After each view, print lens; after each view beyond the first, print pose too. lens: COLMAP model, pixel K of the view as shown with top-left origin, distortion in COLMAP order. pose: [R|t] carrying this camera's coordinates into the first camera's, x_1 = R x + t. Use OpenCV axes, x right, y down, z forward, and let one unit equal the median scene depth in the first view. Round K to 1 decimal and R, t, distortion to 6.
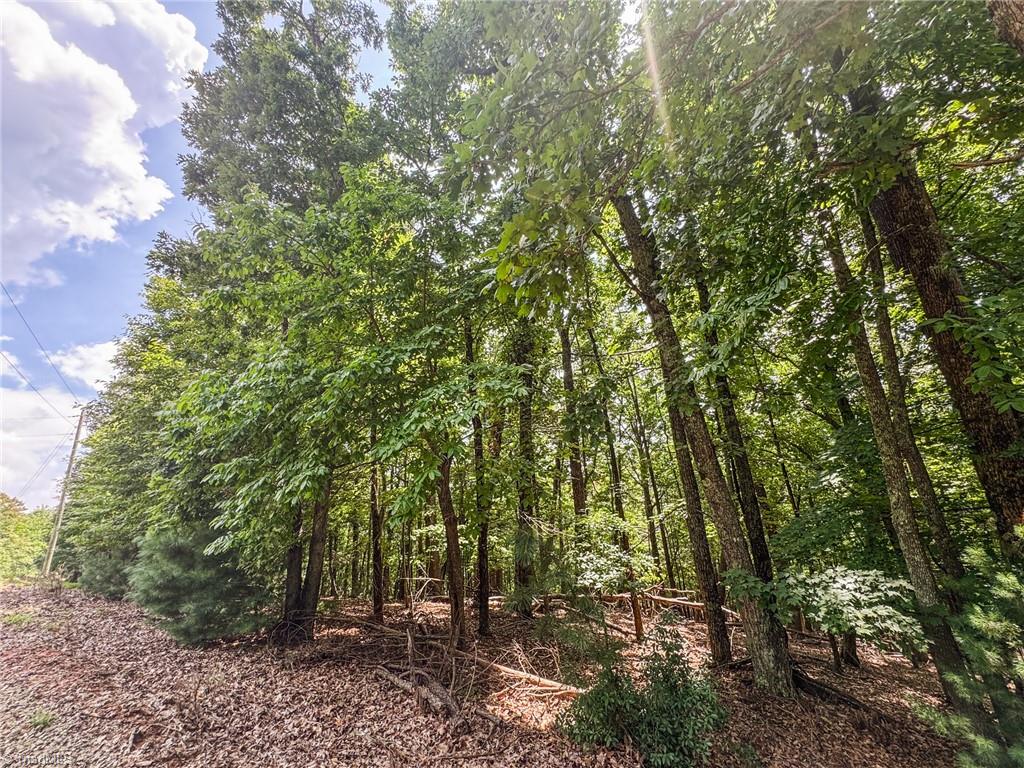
lens RADIAL K [[405.8, 0, 513.8], [0, 405.8, 382.2], [0, 0, 1]] dist [-0.003414, 0.000471]
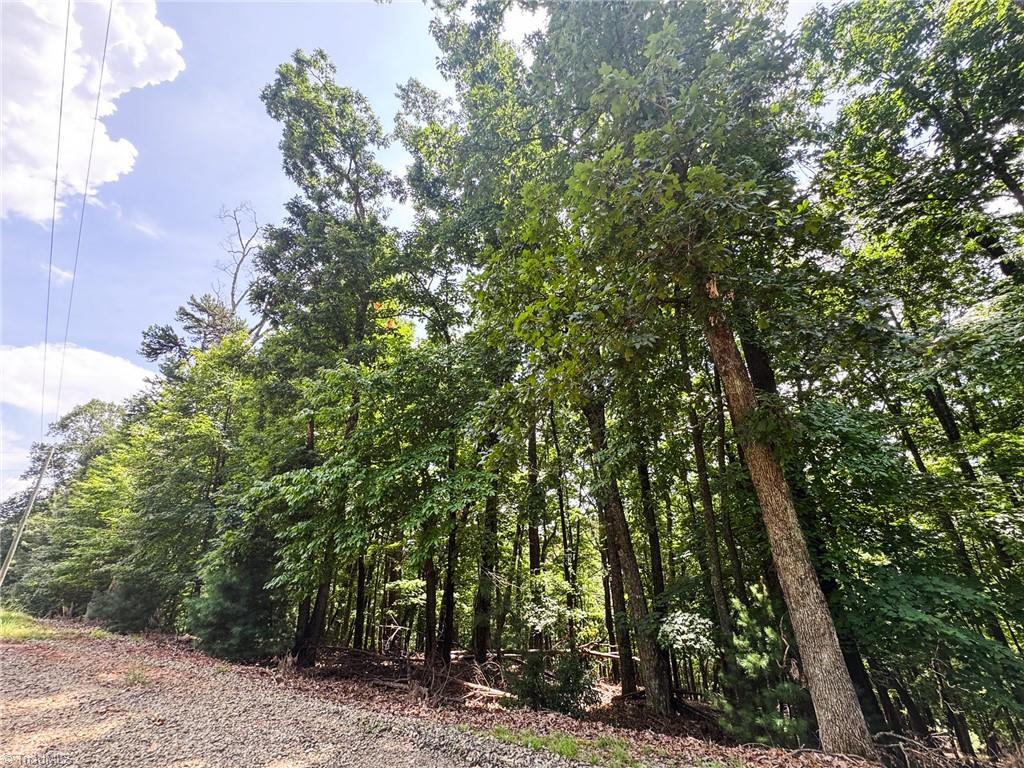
lens RADIAL K [[405.8, 0, 510.5], [0, 405.8, 385.8], [0, 0, 1]] dist [-0.003414, 0.000471]
pose [[0.995669, 0.072317, 0.058426, -0.015477], [-0.064546, 0.990002, -0.125415, -0.098006], [-0.066911, 0.121101, 0.990383, -0.343800]]
